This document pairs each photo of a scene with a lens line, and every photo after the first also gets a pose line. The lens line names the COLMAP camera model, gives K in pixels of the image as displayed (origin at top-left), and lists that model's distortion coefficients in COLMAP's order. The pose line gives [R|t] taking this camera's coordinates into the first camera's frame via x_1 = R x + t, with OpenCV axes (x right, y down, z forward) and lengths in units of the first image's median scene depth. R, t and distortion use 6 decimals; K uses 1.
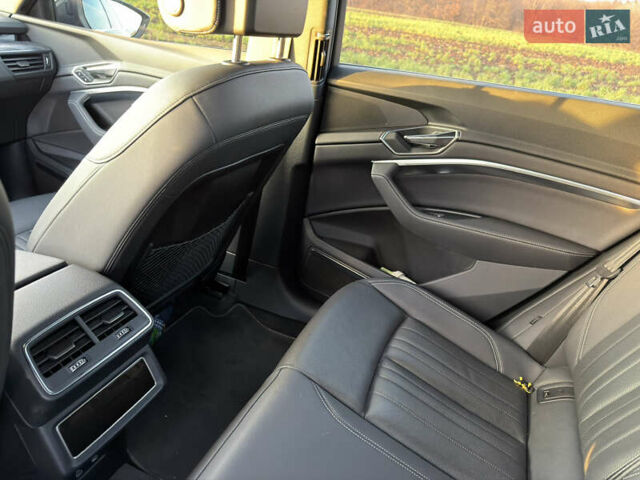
lens RADIAL K [[446.8, 0, 320.0], [0, 446.8, 240.0], [0, 0, 1]] dist [0.020693, -0.033346]
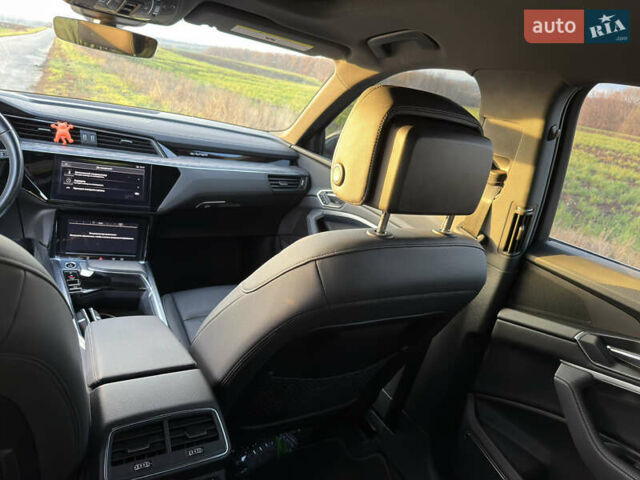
lens RADIAL K [[446.8, 0, 320.0], [0, 446.8, 240.0], [0, 0, 1]] dist [0.020693, -0.033346]
pose [[0.822942, 0.210632, -0.527637, 0.148687], [-0.335763, 0.929499, -0.152627, -0.113803], [0.458290, 0.302764, 0.835646, 0.061108]]
